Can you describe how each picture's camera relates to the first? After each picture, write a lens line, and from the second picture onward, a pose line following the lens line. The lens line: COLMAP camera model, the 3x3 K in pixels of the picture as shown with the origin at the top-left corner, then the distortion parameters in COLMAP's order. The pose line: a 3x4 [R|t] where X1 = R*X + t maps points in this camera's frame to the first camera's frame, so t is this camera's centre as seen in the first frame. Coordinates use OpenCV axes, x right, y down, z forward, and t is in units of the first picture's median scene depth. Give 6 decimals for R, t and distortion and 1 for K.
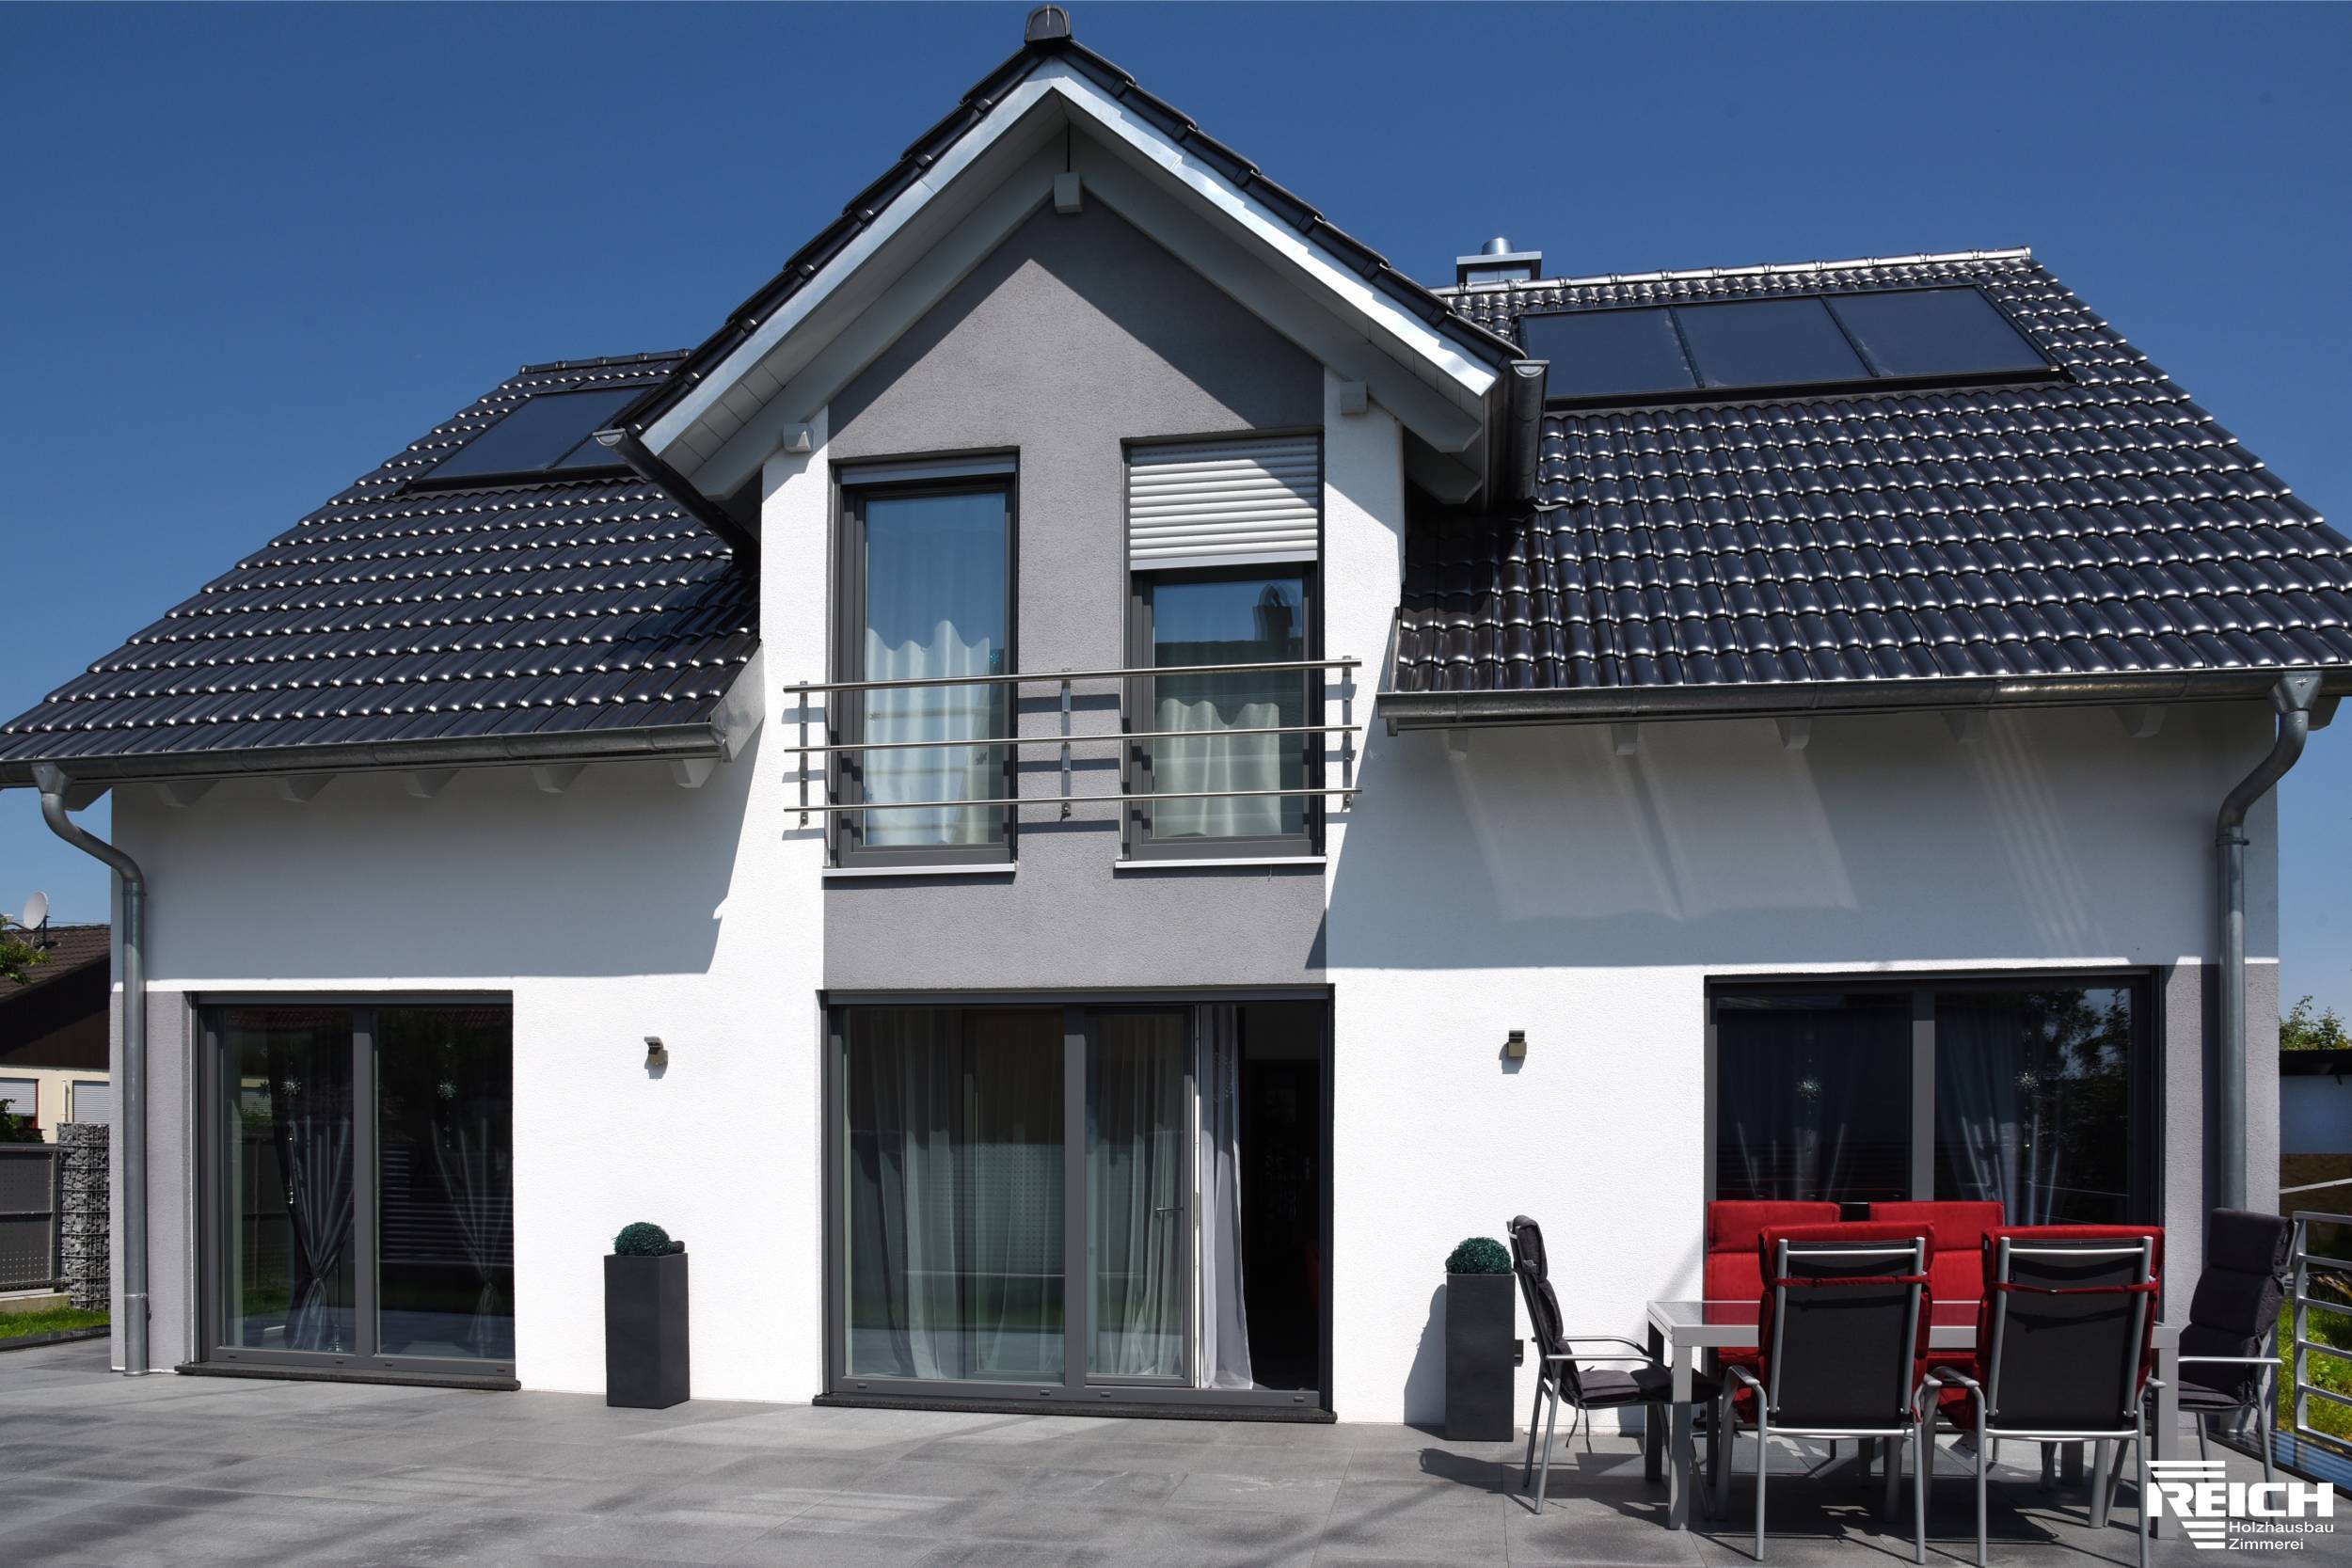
lens RADIAL K [[1673.7, 0, 1176.0], [0, 1673.7, 784.0], [0, 0, 1]] dist [-0.005671, -0.003740]
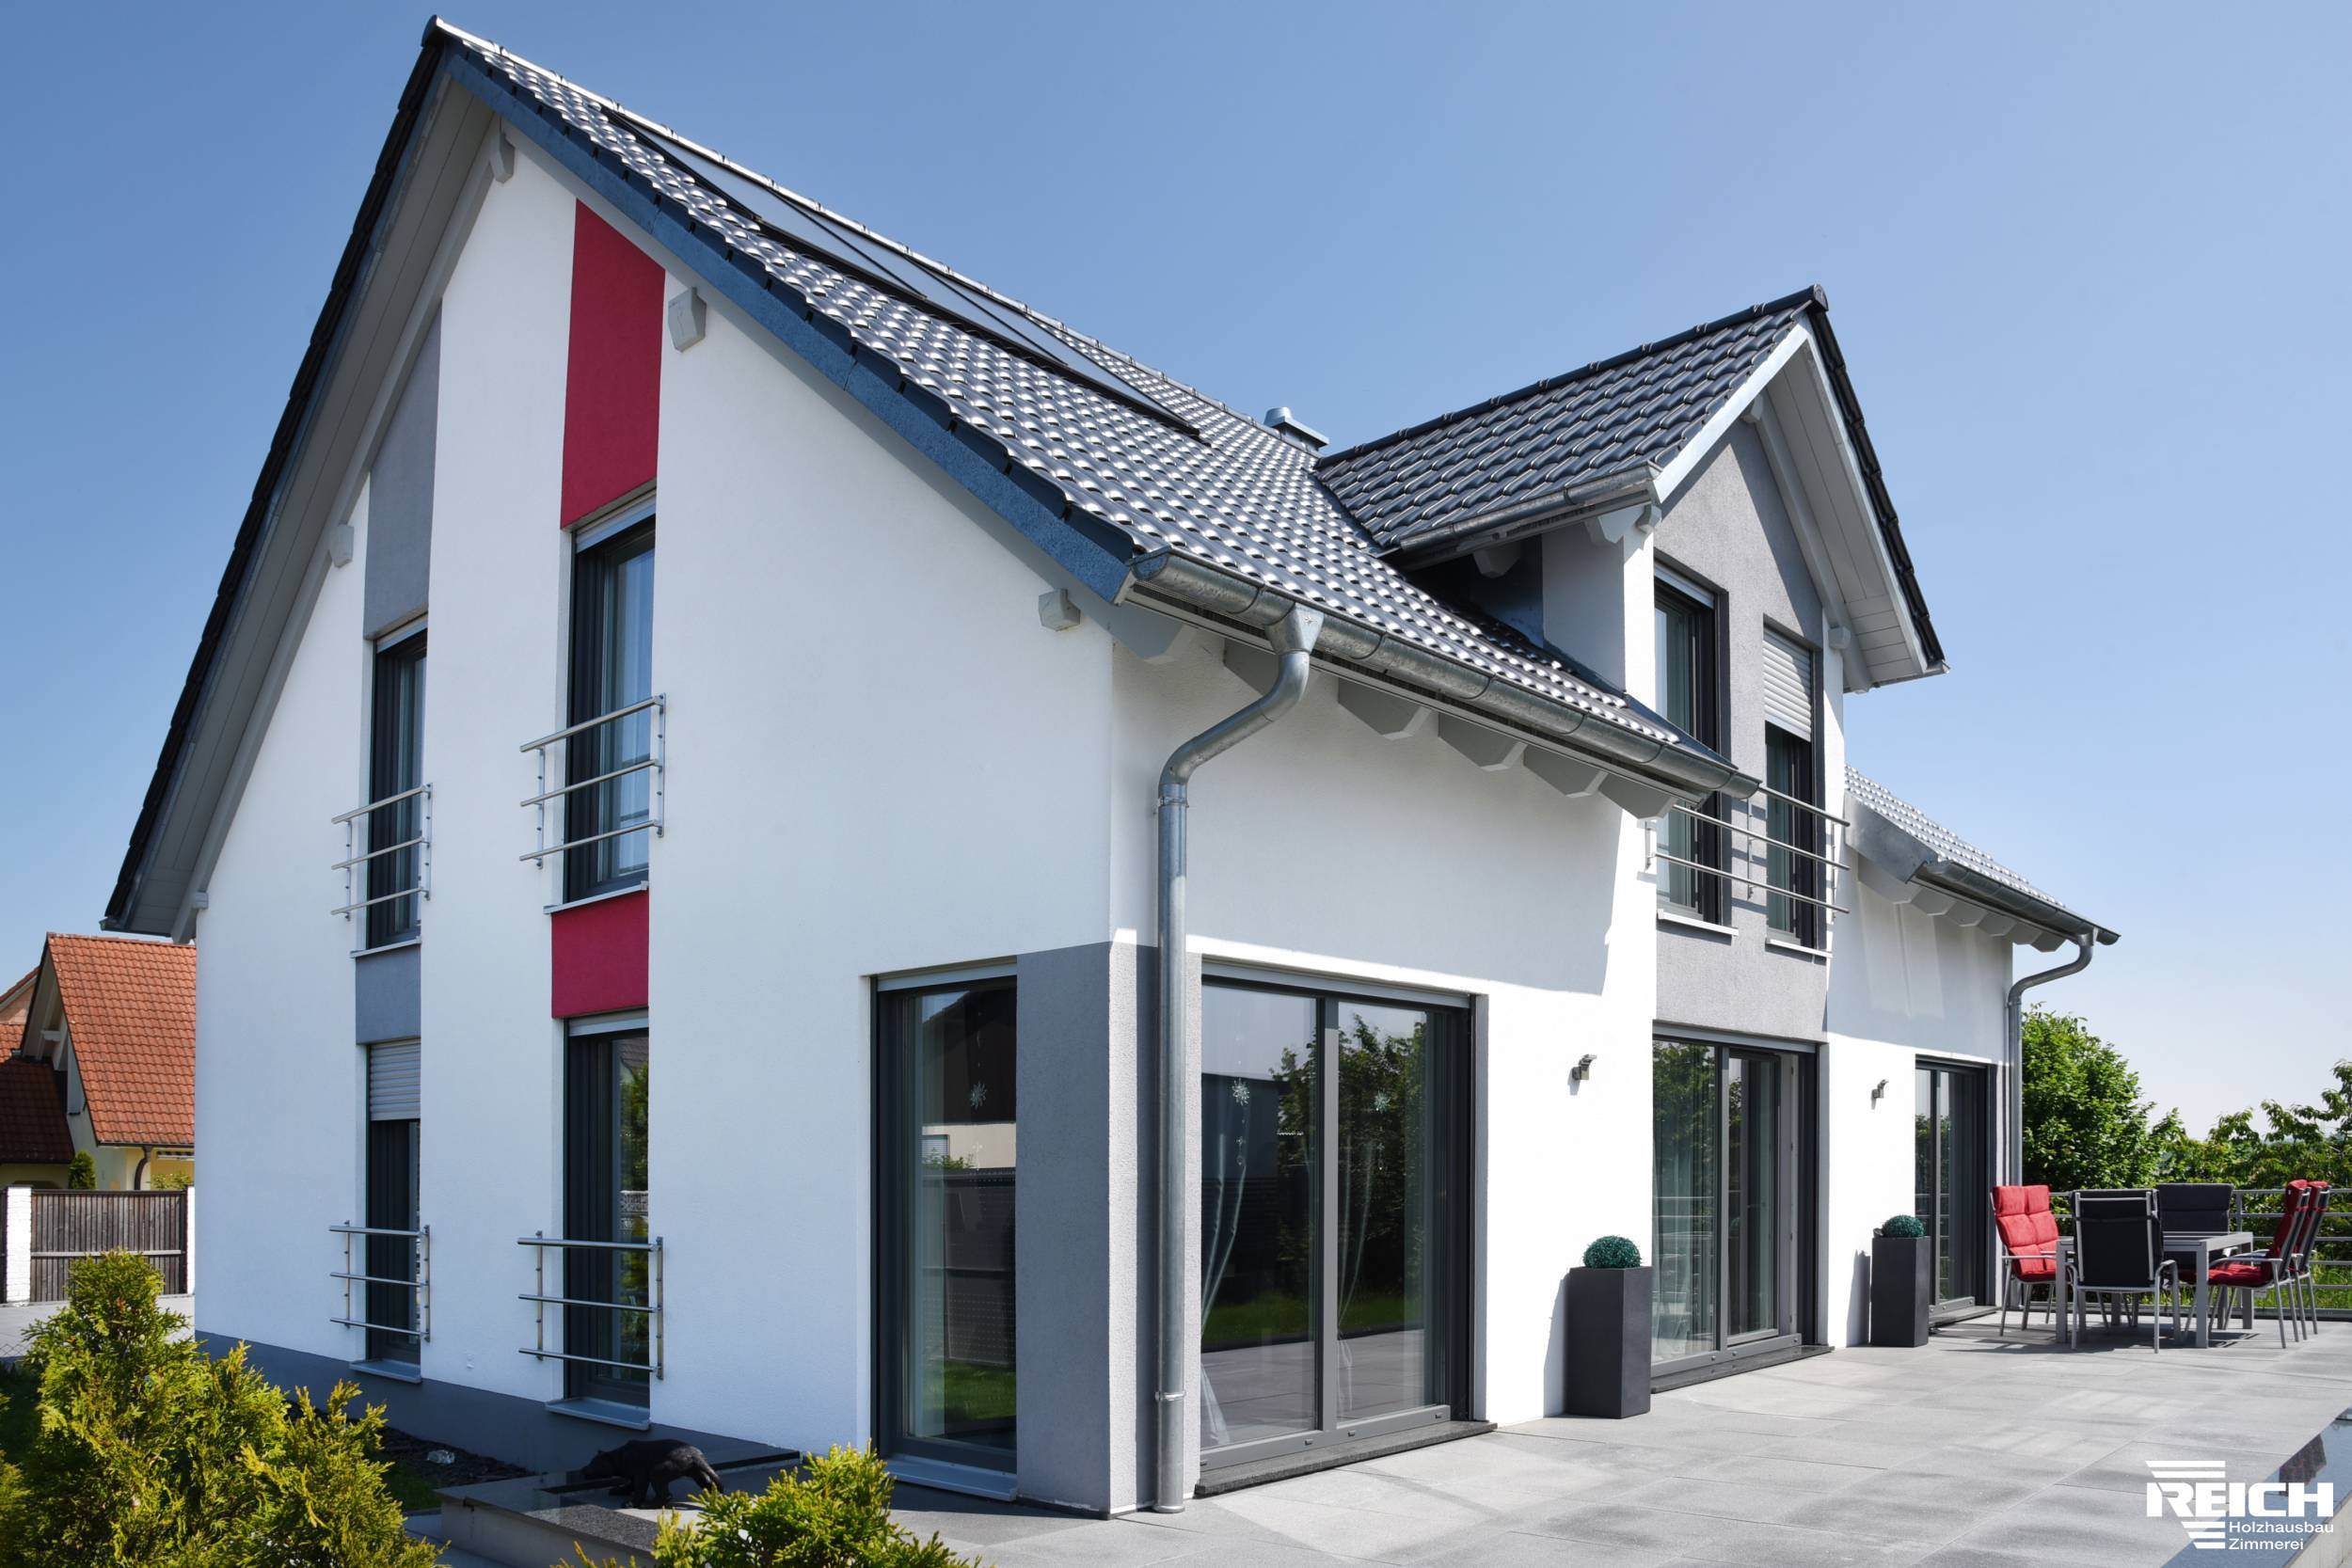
lens RADIAL K [[1690.0, 0, 1170.2], [0, 1690.0, 880.2], [0, 0, 1]] dist [-0.002248, 0.000586]
pose [[0.548293, 0.145745, 0.823489, -1.318558], [-0.121652, 0.988123, -0.093885, 0.173868], [-0.827391, -0.048703, 0.559511, 0.635225]]
